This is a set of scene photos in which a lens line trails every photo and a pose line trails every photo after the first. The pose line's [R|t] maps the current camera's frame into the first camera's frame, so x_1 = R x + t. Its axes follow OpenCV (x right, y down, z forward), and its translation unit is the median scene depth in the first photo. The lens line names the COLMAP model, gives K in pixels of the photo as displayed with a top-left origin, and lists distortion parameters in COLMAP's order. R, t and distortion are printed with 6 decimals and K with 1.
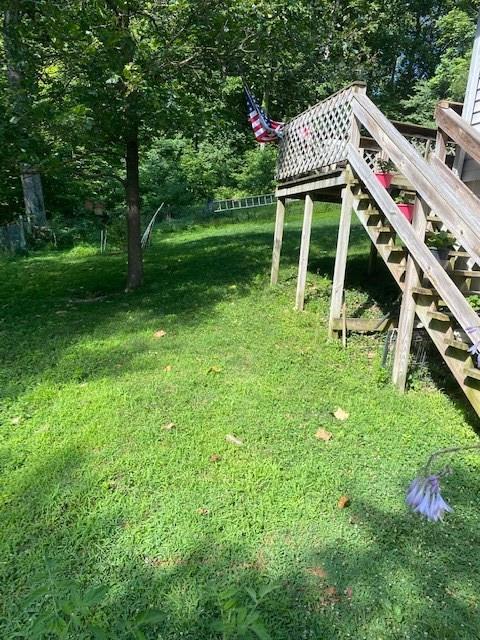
lens RADIAL K [[483.3, 0, 238.6], [0, 483.3, 319.1], [0, 0, 1]] dist [0.005625, -0.003772]
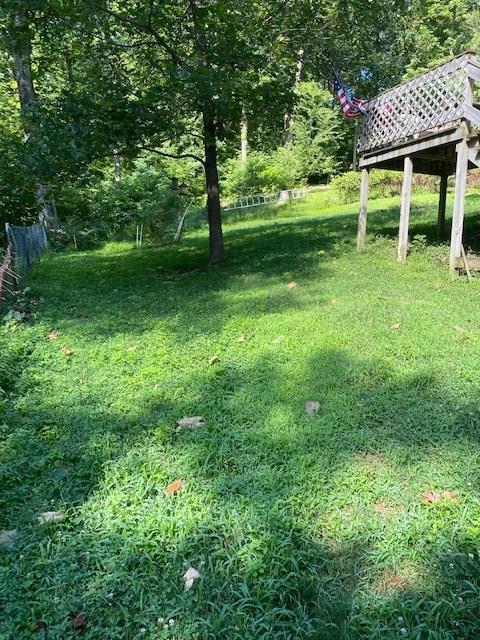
lens RADIAL K [[483.3, 0, 241.8], [0, 483.3, 321.3], [0, 0, 1]] dist [0.005625, -0.003772]
pose [[0.991745, -0.062762, 0.111814, -0.342575], [0.066529, 0.997325, -0.030283, 0.116788], [-0.109614, 0.037472, 0.993268, -0.056045]]
